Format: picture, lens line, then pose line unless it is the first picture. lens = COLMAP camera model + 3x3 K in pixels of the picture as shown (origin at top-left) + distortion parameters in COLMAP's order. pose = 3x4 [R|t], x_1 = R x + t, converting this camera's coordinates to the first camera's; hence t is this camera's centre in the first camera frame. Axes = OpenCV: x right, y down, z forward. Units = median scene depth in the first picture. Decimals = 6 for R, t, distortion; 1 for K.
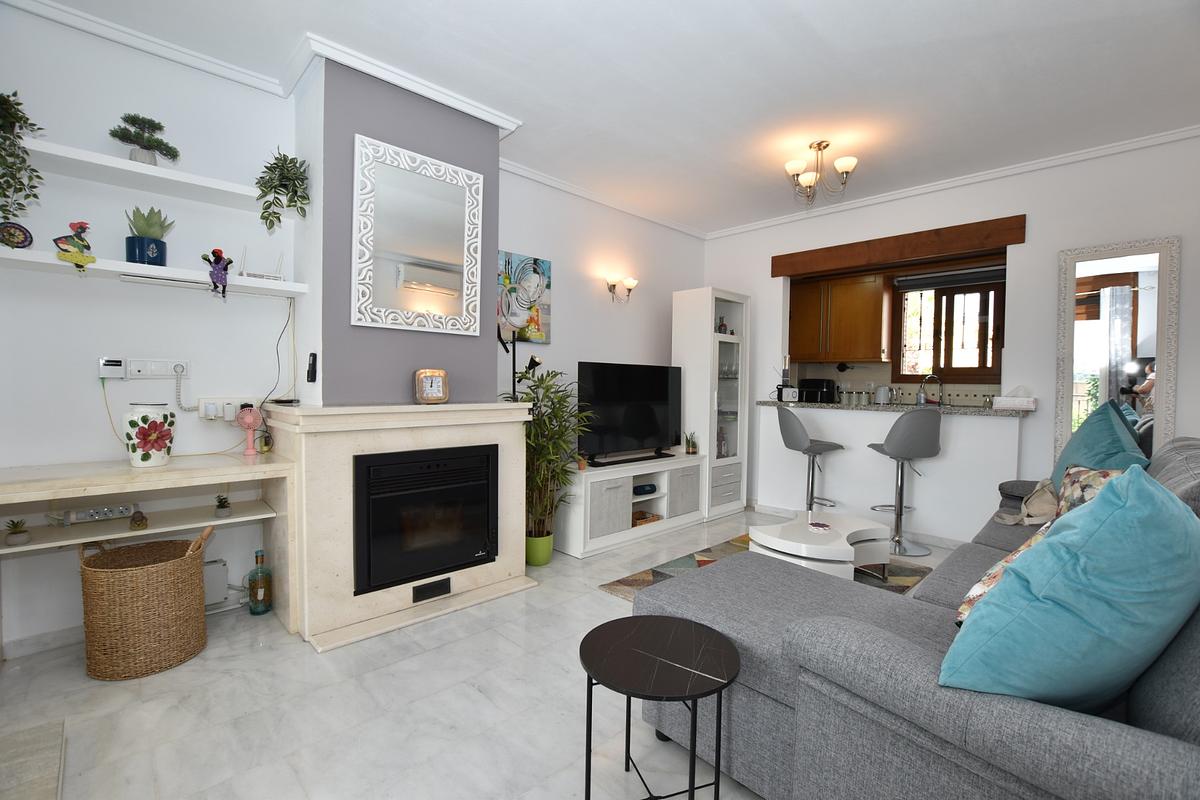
lens RADIAL K [[530.6, 0, 602.2], [0, 530.6, 400.7], [0, 0, 1]] dist [-0.031942, 0.003555]
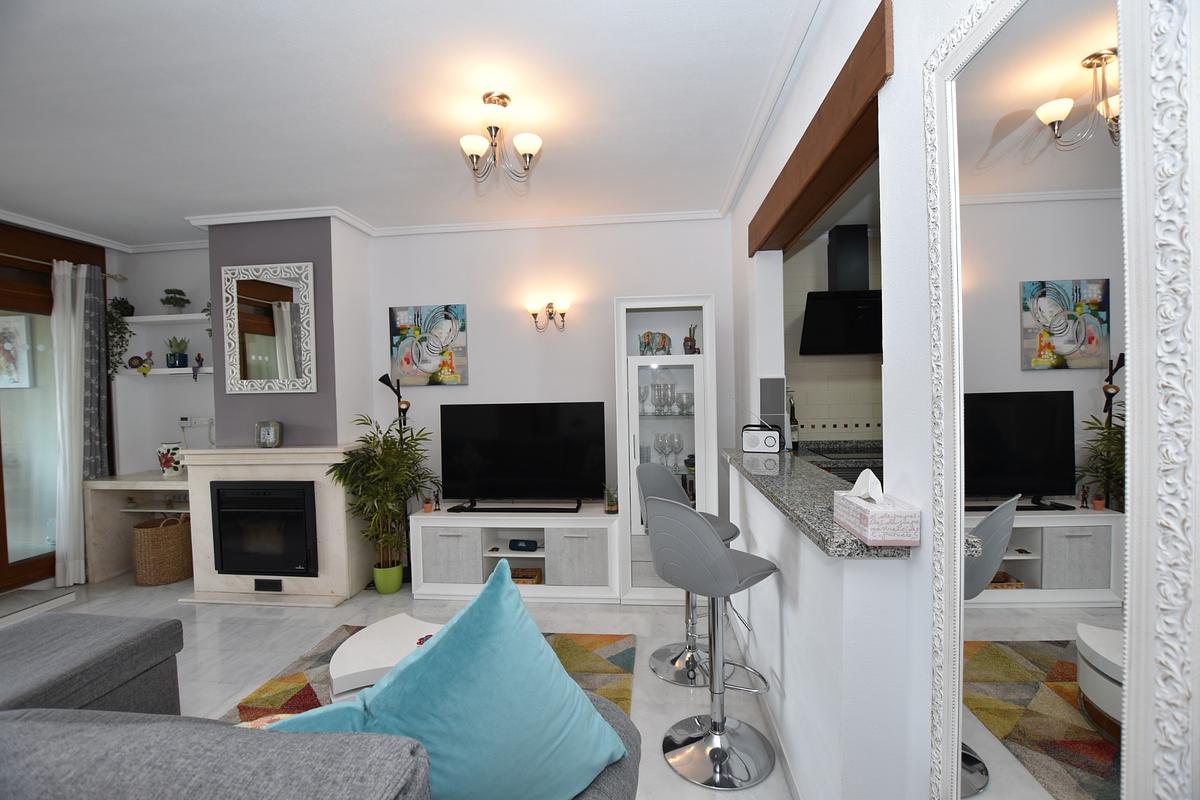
lens RADIAL K [[530.6, 0, 602.2], [0, 530.6, 400.7], [0, 0, 1]] dist [-0.031942, 0.003555]
pose [[0.641357, -0.009999, -0.767178, 0.881480], [0.006049, 0.999950, -0.007976, -0.068215], [0.767219, 0.000475, 0.641385, 0.561524]]
